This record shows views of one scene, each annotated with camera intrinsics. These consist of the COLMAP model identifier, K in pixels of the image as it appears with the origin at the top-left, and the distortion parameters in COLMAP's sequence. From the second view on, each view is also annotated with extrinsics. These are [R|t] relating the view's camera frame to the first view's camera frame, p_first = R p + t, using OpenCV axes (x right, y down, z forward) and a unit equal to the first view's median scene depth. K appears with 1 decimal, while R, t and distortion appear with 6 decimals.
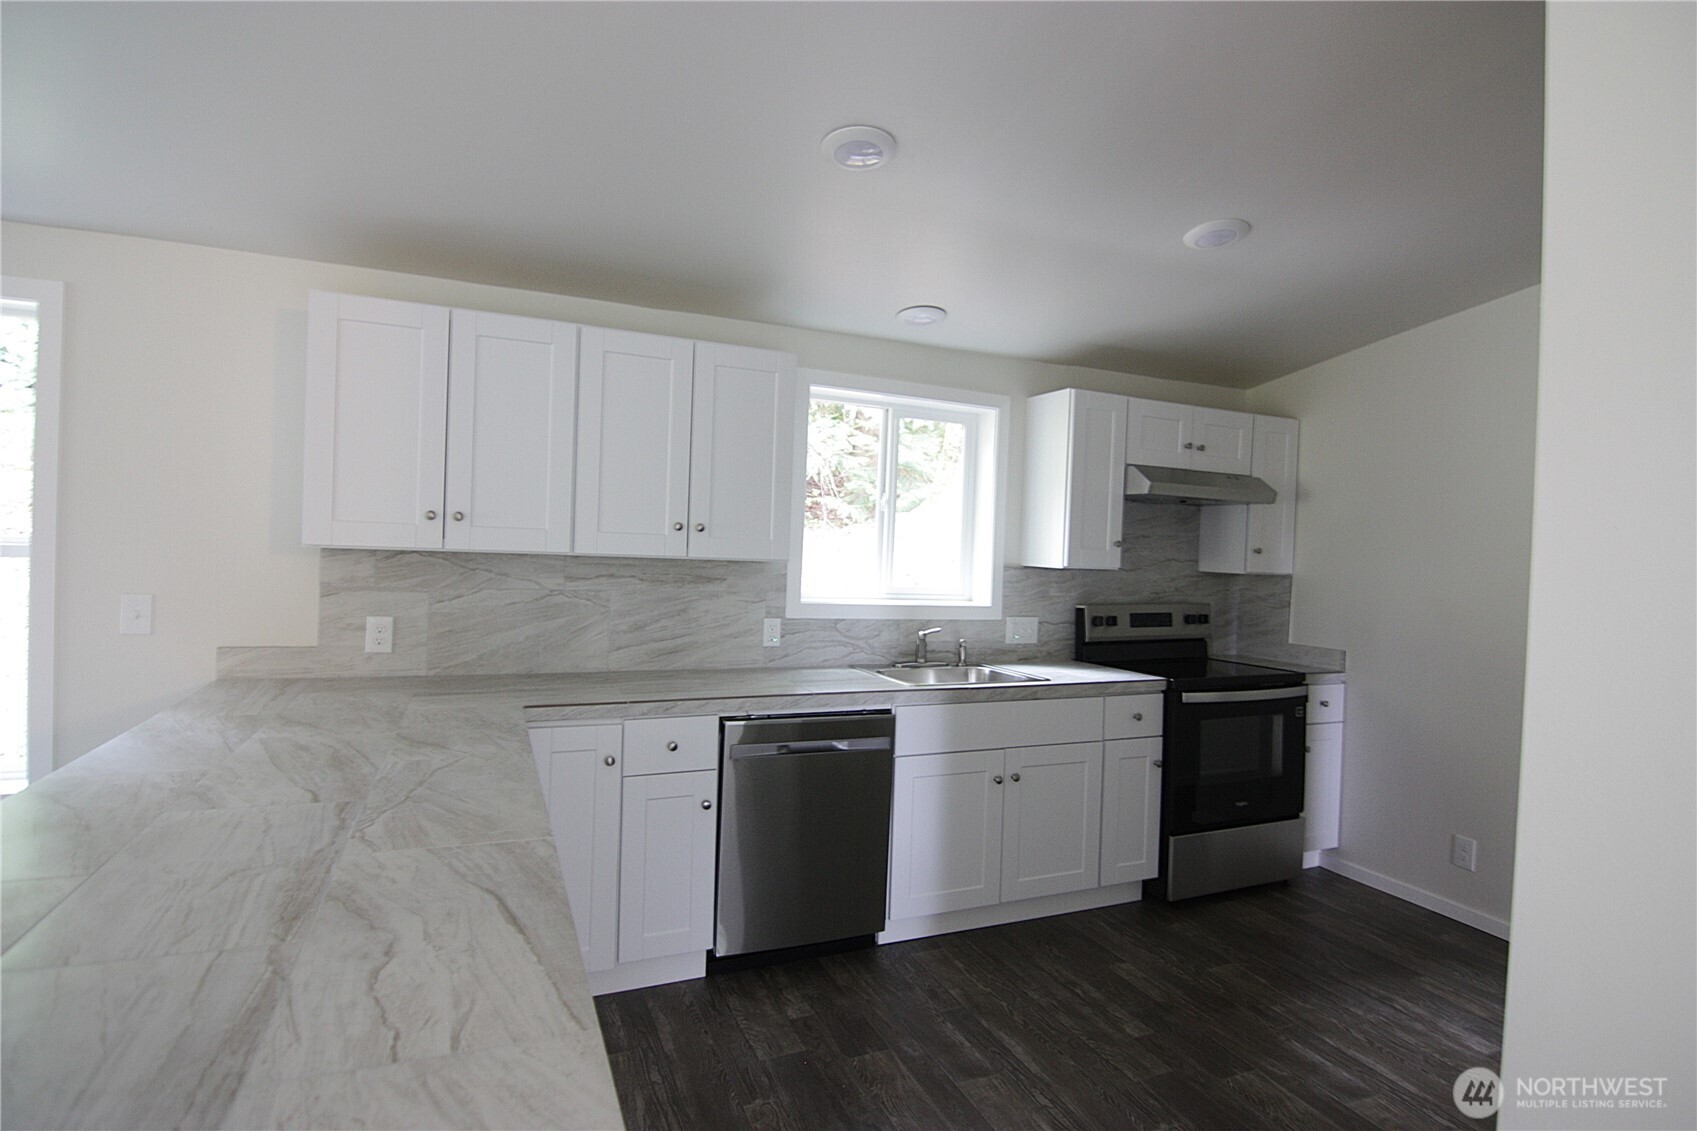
lens RADIAL K [[871.1, 0, 851.5], [0, 871.1, 566.7], [0, 0, 1]] dist [-0.015935, -0.007344]
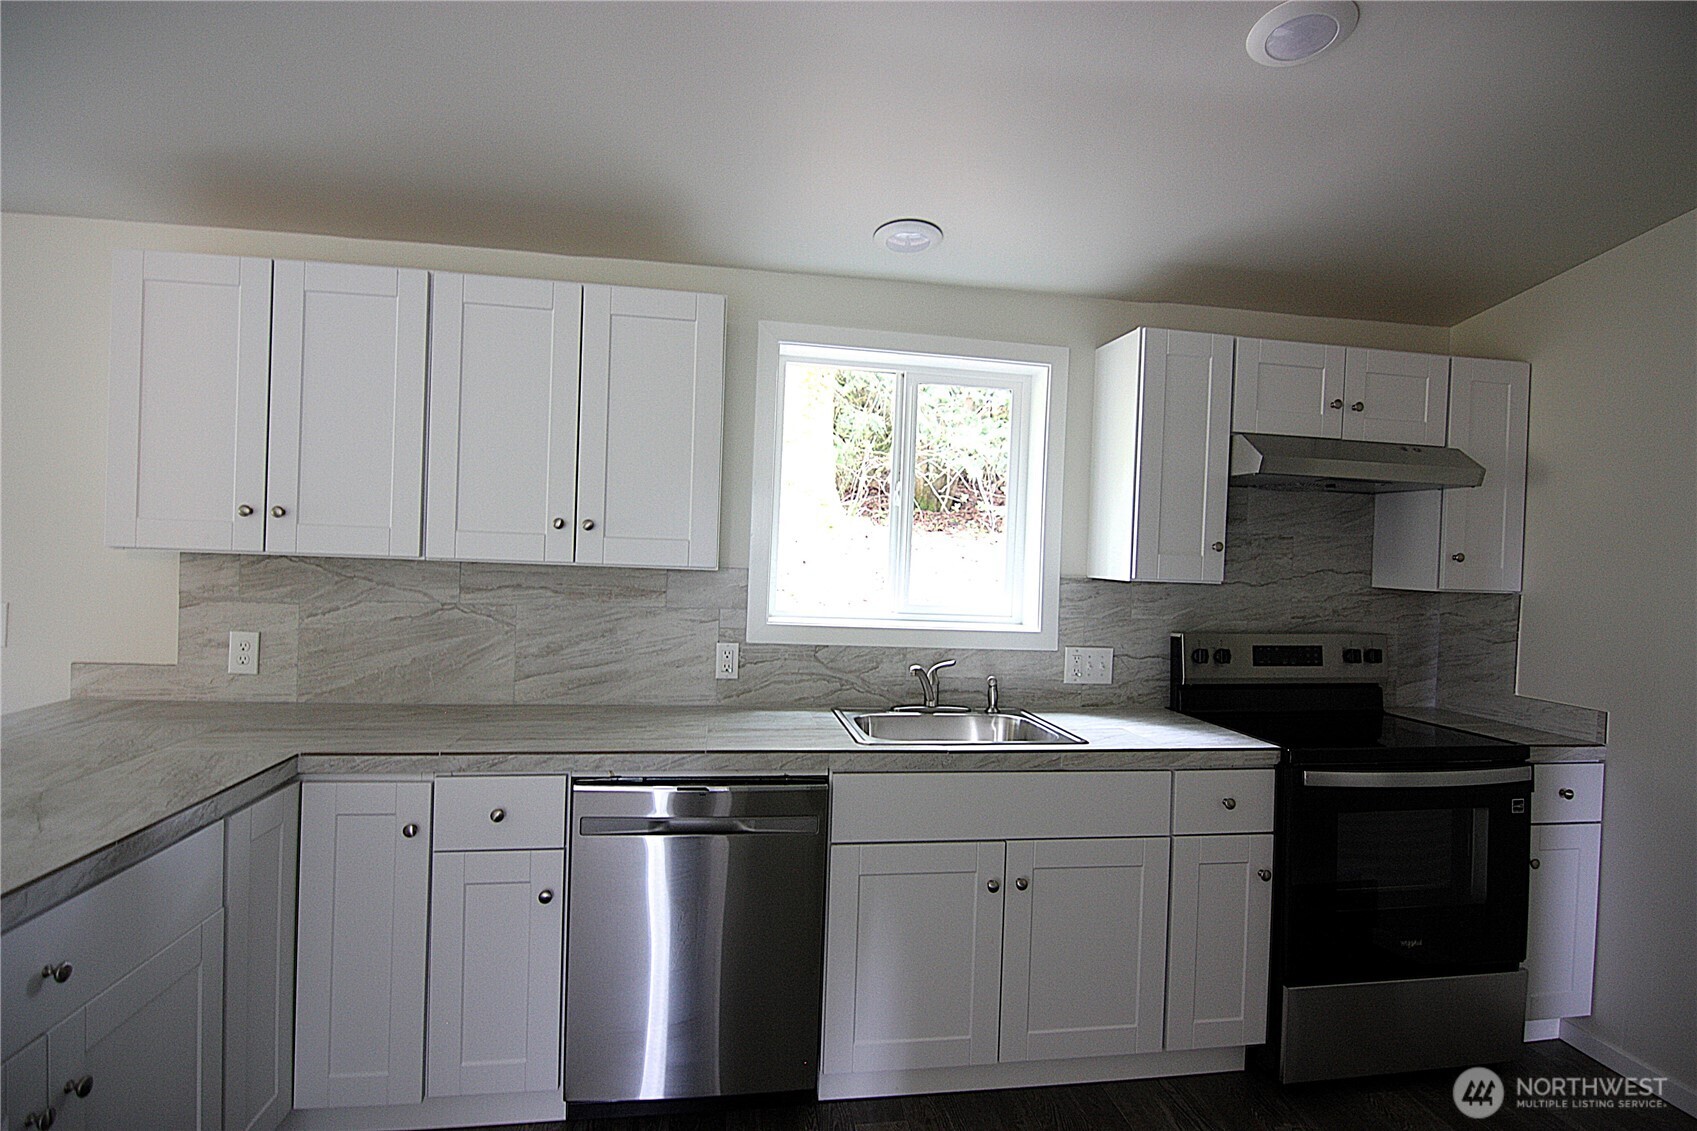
lens RADIAL K [[871.1, 0, 850.1], [0, 871.1, 564.8], [0, 0, 1]] dist [-0.015935, -0.007344]
pose [[0.967450, 0.001678, -0.253056, 0.218710], [-0.006042, 0.999846, -0.016472, 0.001566], [0.252989, 0.017465, 0.967312, 0.279802]]
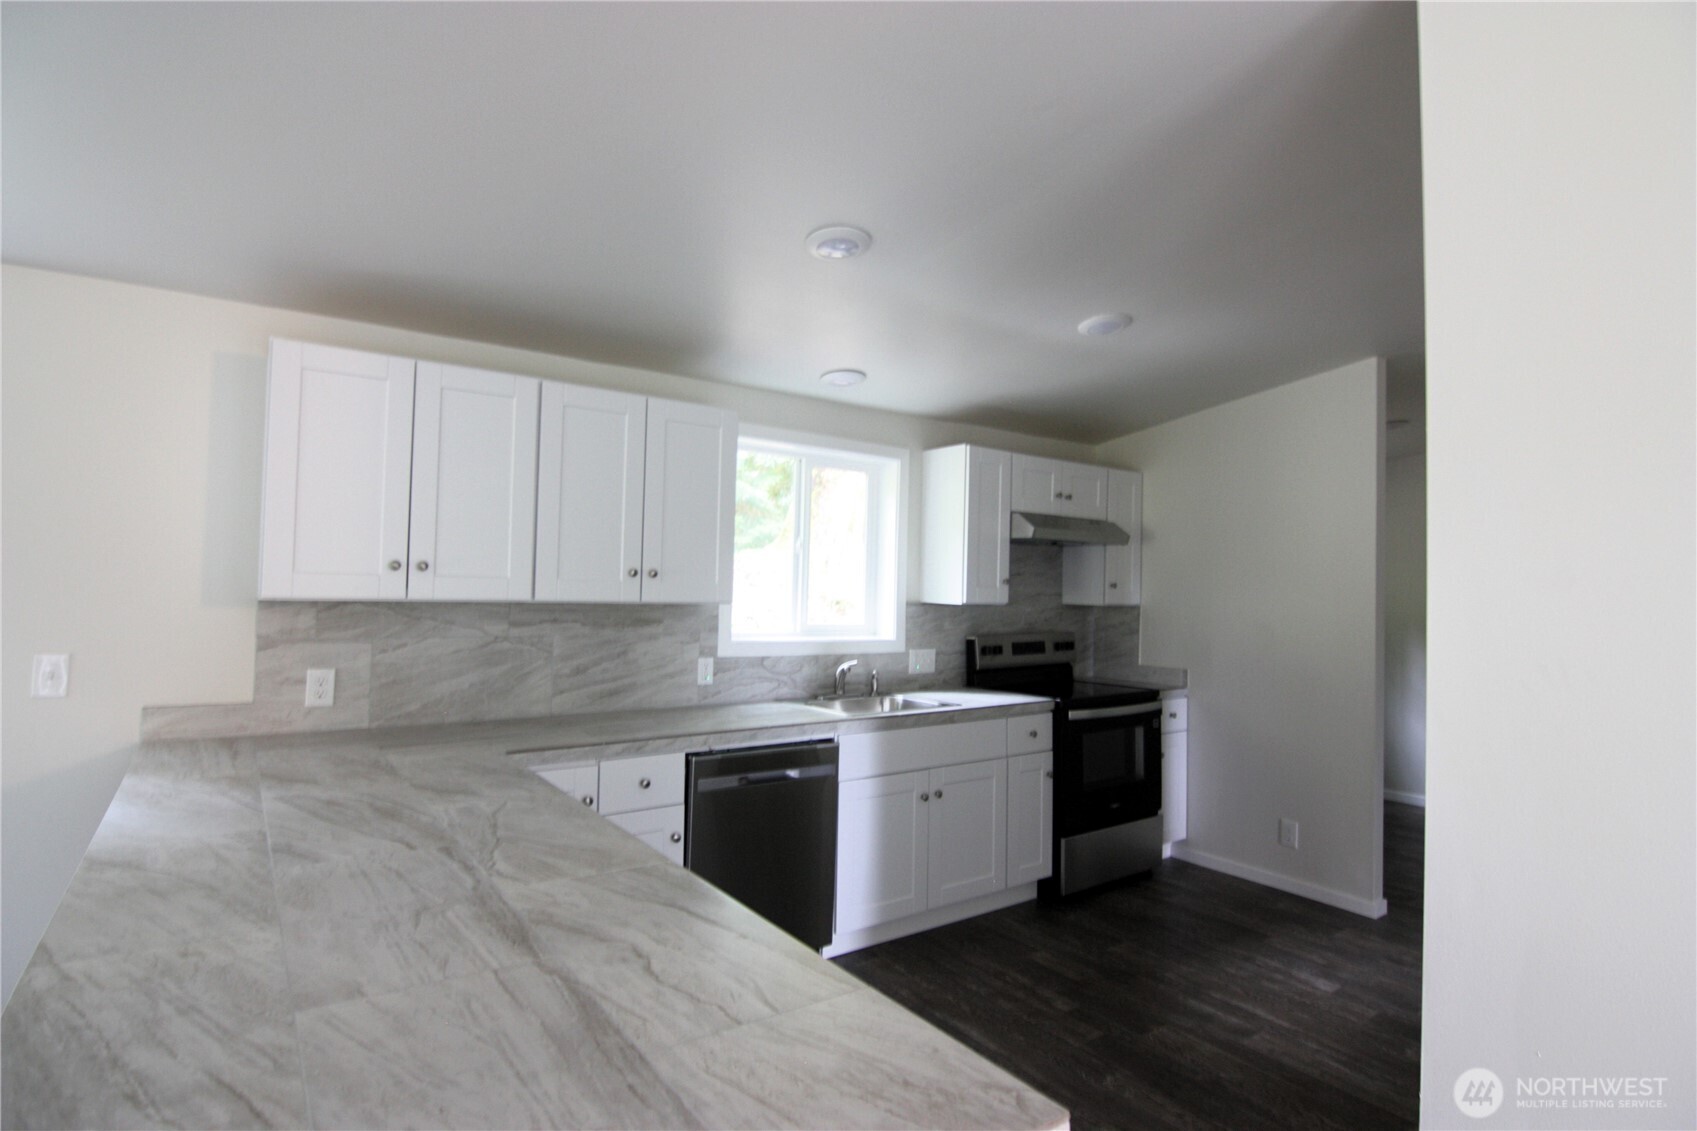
lens RADIAL K [[871.1, 0, 854.9], [0, 871.1, 565.3], [0, 0, 1]] dist [-0.015935, -0.007344]
pose [[0.975810, -0.009654, 0.218407, -0.147355], [0.018162, 0.999151, -0.036978, -0.010091], [-0.217864, 0.040051, 0.975157, -0.068840]]
